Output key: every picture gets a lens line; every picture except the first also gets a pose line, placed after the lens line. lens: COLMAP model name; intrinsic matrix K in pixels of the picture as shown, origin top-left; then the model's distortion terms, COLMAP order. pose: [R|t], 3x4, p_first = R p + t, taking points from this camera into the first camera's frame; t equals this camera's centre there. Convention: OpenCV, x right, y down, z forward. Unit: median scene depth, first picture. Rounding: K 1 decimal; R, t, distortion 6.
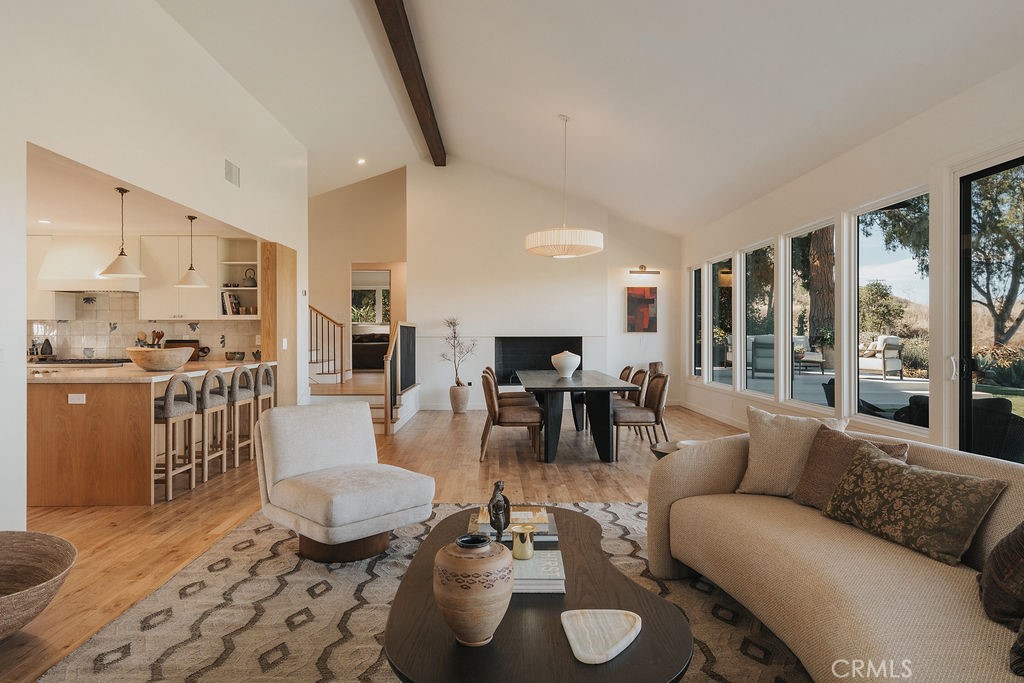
lens RADIAL K [[621.6, 0, 512.0], [0, 621.6, 341.5], [0, 0, 1]] dist [0.004461, 0.002289]
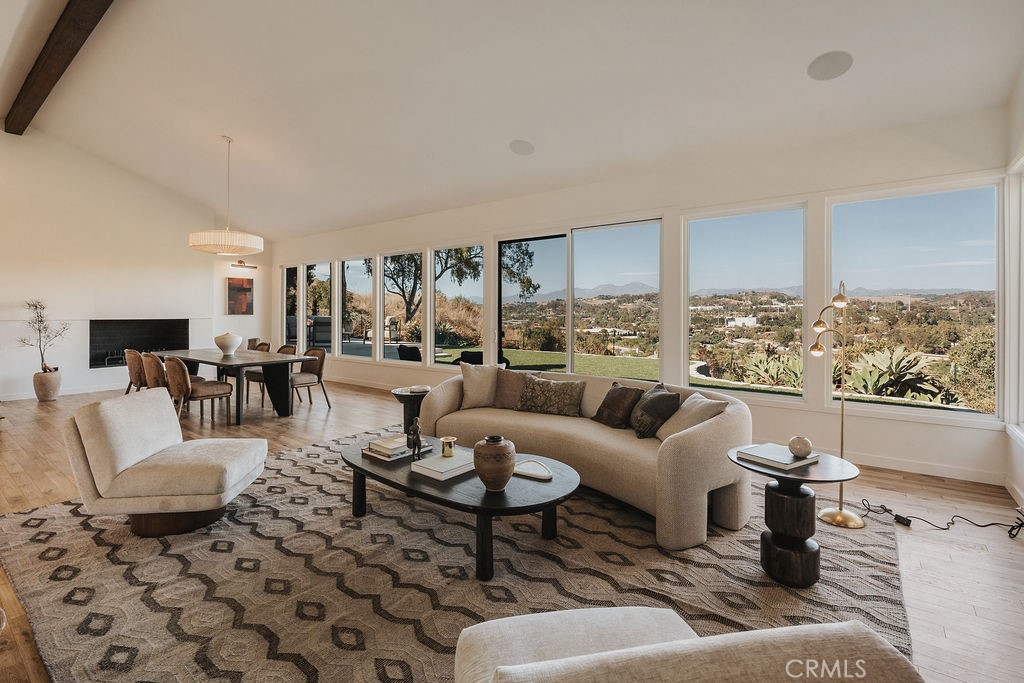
lens RADIAL K [[470.1, 0, 499.0], [0, 470.1, 319.5], [0, 0, 1]] dist [0.001852, 0.000270]
pose [[0.639279, -0.009154, 0.768921, -0.275298], [0.006698, 0.999957, 0.006336, -0.012195], [-0.768946, 0.001100, 0.639313, 0.016172]]
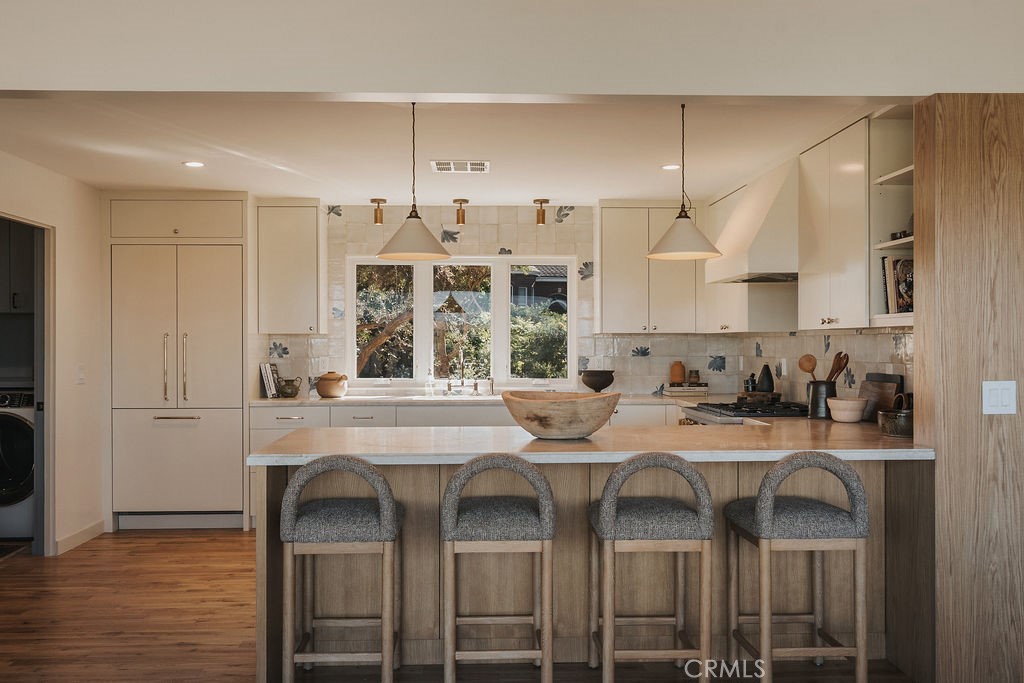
lens RADIAL K [[920.5, 0, 512.0], [0, 920.5, 341.5], [0, 0, 1]] dist [-0.002148, -0.001714]
pose [[0.007480, 0.002408, -0.999969, 0.112639], [-0.004407, 0.999987, 0.002375, -0.026236], [0.999962, 0.004389, 0.007490, 0.767106]]
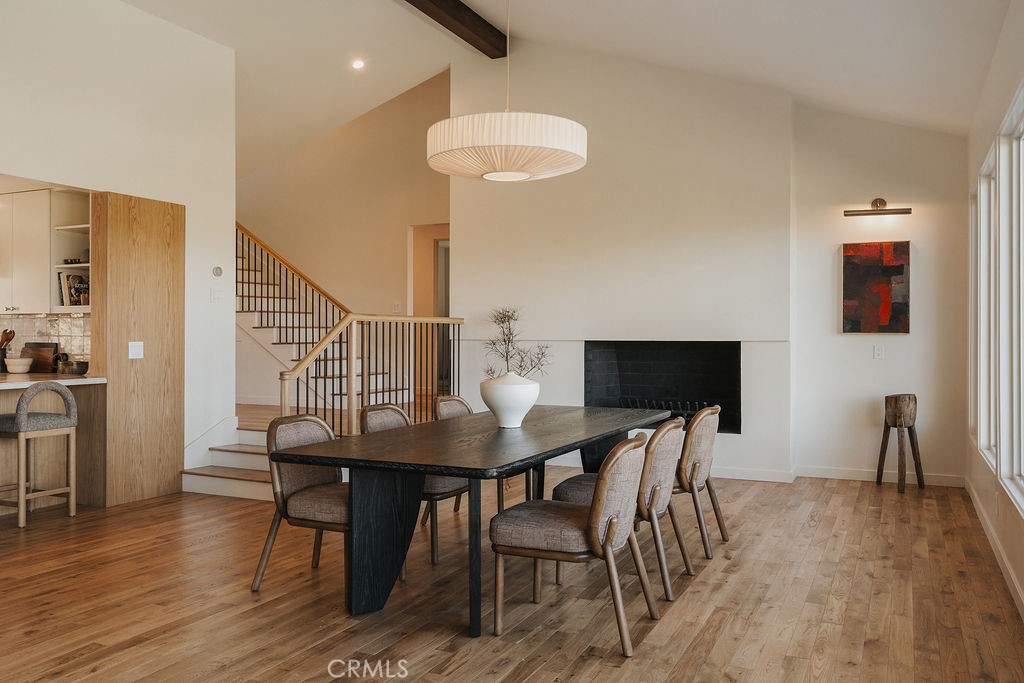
lens RADIAL K [[830.9, 0, 512.0], [0, 830.9, 341.5], [0, 0, 1]] dist [0.035834, -0.000283]
pose [[0.893477, 0.007807, -0.449041, 0.379996], [-0.008882, 0.999961, -0.000286, -0.008604], [0.449021, 0.004244, 0.893511, 0.413745]]
